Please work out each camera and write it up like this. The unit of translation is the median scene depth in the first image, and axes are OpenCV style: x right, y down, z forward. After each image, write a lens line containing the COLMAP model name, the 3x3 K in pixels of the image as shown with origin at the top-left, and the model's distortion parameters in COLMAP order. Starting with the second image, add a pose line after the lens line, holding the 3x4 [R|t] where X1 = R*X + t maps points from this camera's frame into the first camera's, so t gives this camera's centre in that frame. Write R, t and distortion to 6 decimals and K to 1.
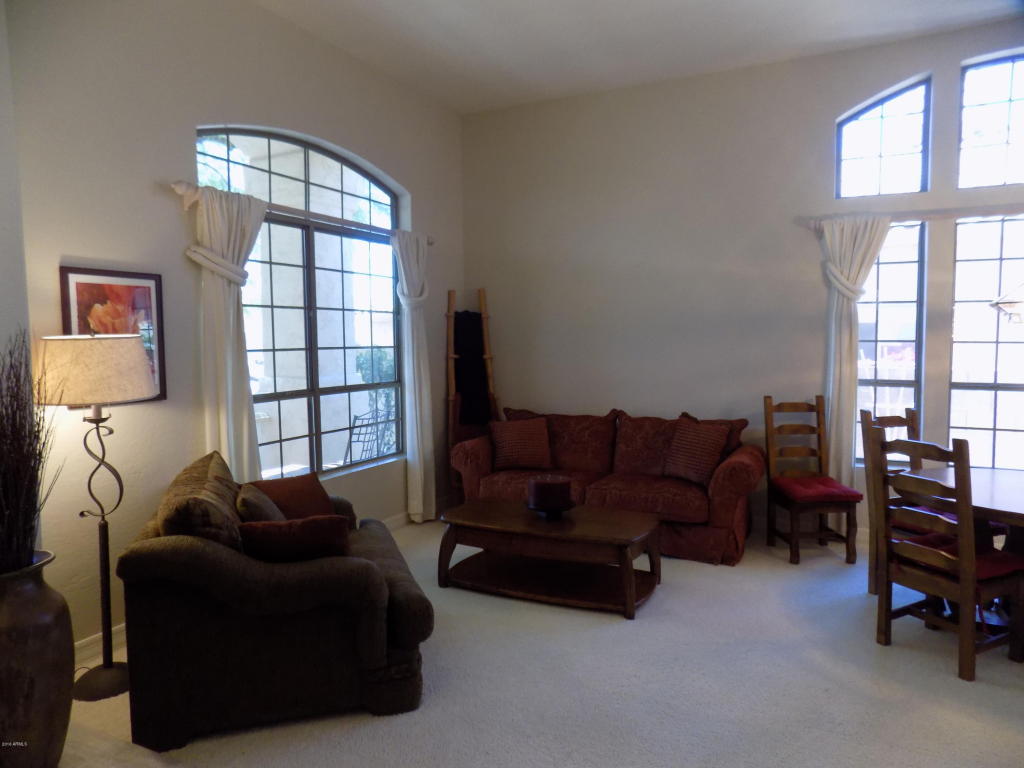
lens RADIAL K [[697.0, 0, 512.0], [0, 697.0, 384.0], [0, 0, 1]] dist [-0.007320, -0.002708]
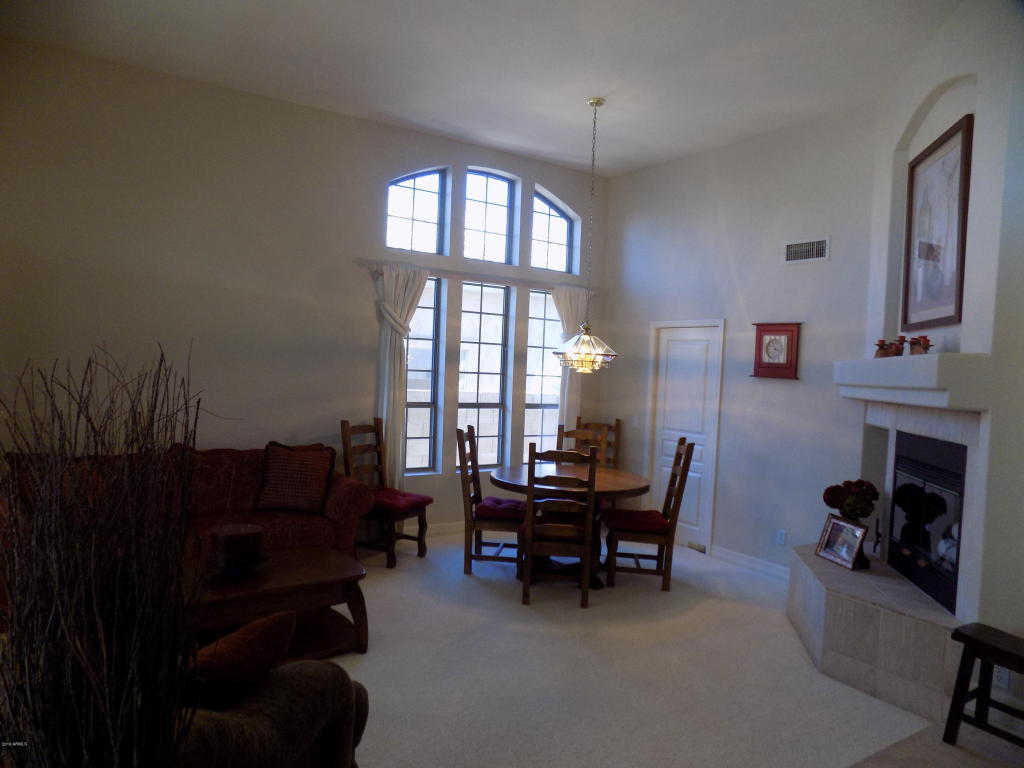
lens RADIAL K [[697.0, 0, 512.0], [0, 697.0, 384.0], [0, 0, 1]] dist [-0.007320, -0.002708]
pose [[0.526818, -0.002278, 0.849975, -0.426257], [0.024503, 0.999622, -0.012508, -0.019173], [-0.849625, 0.027416, 0.526674, 0.217876]]
